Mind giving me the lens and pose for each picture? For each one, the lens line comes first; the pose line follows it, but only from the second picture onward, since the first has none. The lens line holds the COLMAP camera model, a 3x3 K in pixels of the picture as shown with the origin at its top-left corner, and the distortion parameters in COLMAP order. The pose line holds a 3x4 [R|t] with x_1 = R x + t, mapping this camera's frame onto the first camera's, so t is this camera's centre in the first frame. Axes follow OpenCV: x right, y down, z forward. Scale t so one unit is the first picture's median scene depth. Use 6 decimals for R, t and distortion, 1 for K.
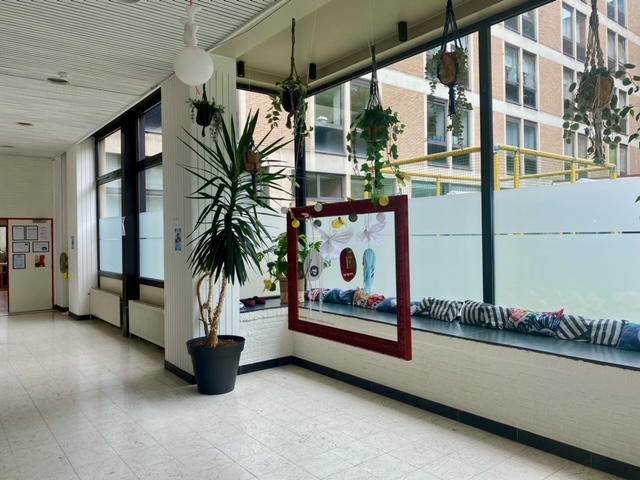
lens RADIAL K [[490.4, 0, 321.5], [0, 490.4, 239.4], [0, 0, 1]] dist [0.015602, -0.005451]
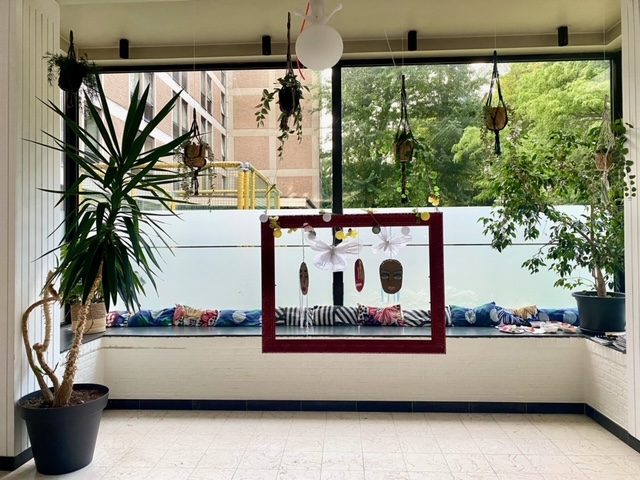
lens RADIAL K [[490.4, 0, 320.5], [0, 490.4, 238.9], [0, 0, 1]] dist [0.015602, -0.005451]
pose [[0.670384, 0.009405, 0.741955, -0.650667], [0.008701, 0.999751, -0.020535, -0.003407], [-0.741963, 0.020222, 0.670135, 0.314792]]
